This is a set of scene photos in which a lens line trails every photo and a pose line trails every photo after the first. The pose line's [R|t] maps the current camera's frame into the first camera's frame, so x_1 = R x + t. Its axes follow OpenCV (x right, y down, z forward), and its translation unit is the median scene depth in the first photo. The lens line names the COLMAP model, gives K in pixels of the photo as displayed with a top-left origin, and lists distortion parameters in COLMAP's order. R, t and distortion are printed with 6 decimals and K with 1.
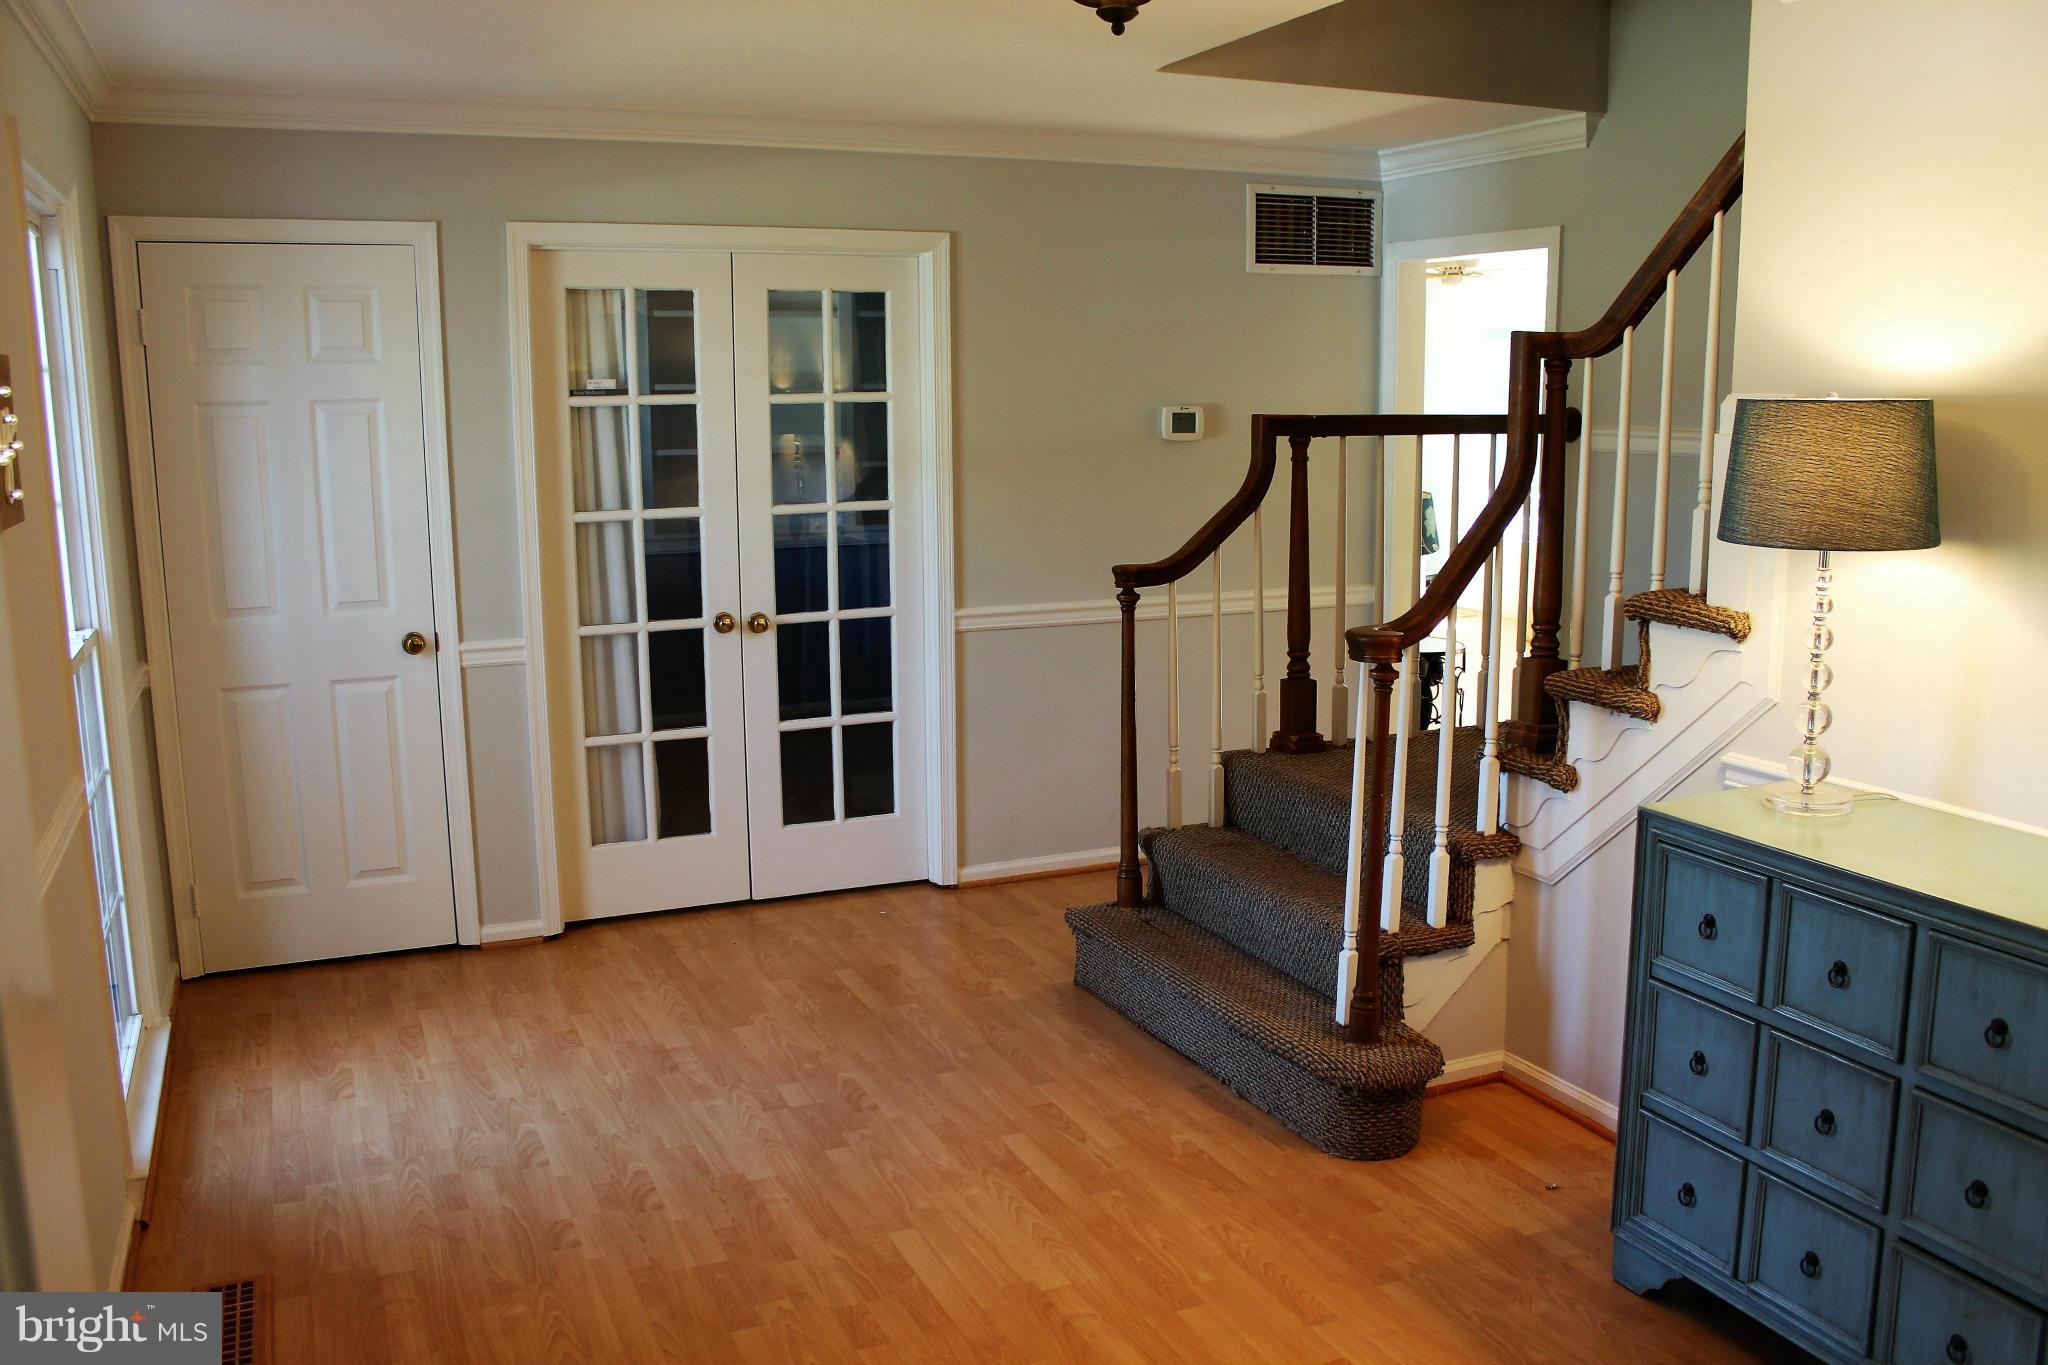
lens RADIAL K [[1638.0, 0, 1024.0], [0, 1638.0, 682.5], [0, 0, 1]] dist [-0.213554, 0.196102]
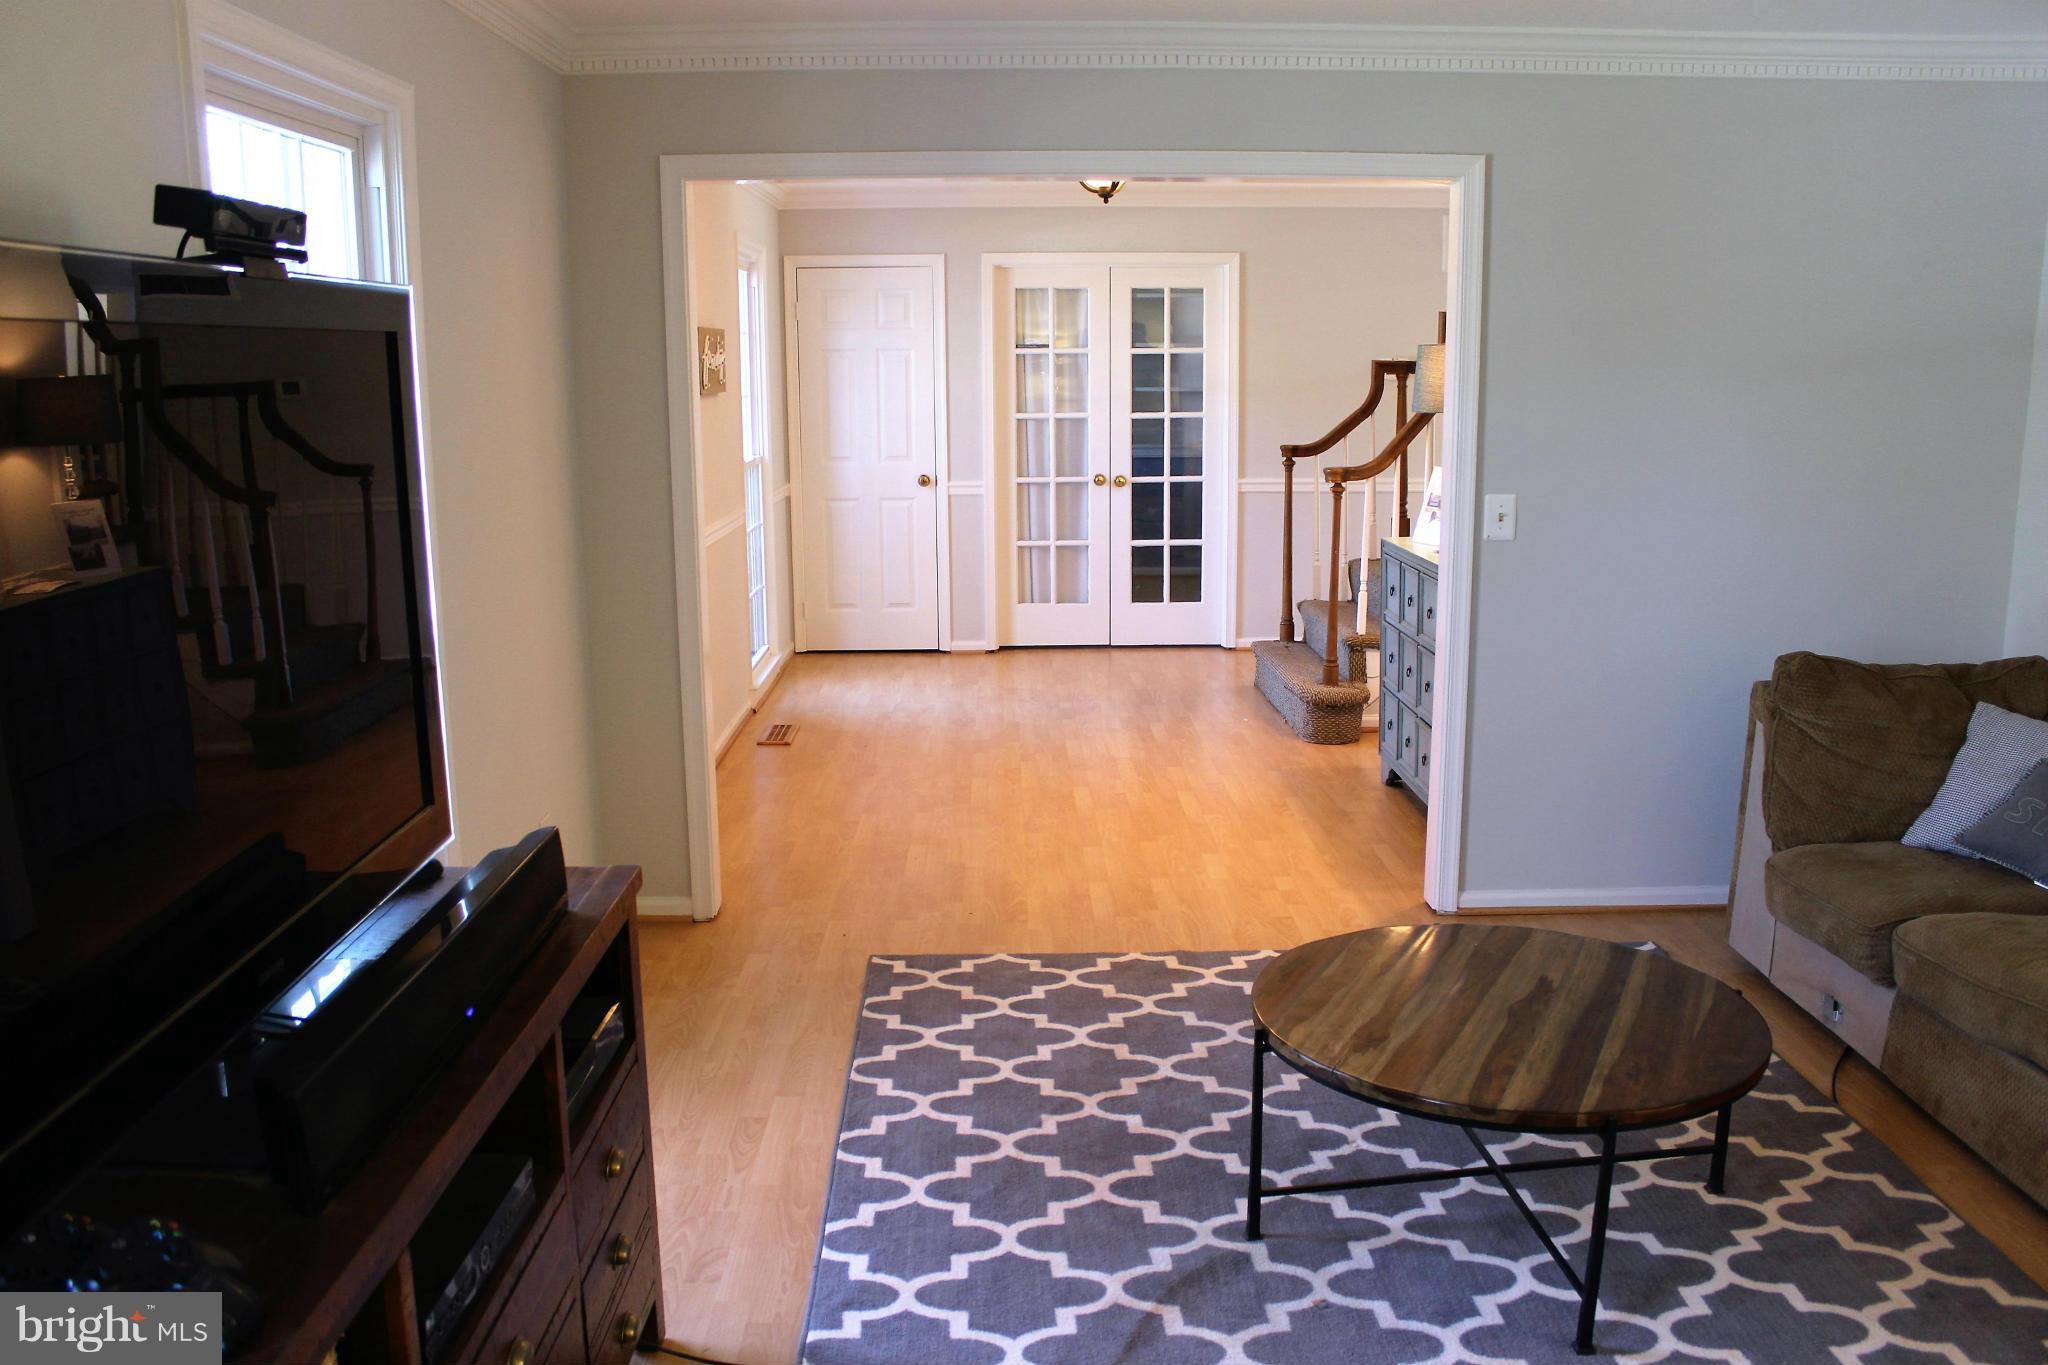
lens RADIAL K [[1638.0, 0, 1024.0], [0, 1638.0, 682.5], [0, 0, 1]] dist [-0.213554, 0.196102]
pose [[0.911868, 0.074141, -0.403733, 0.469238], [-0.066451, 0.997242, 0.033048, 0.129130], [0.405070, -0.003307, 0.914280, -0.637469]]
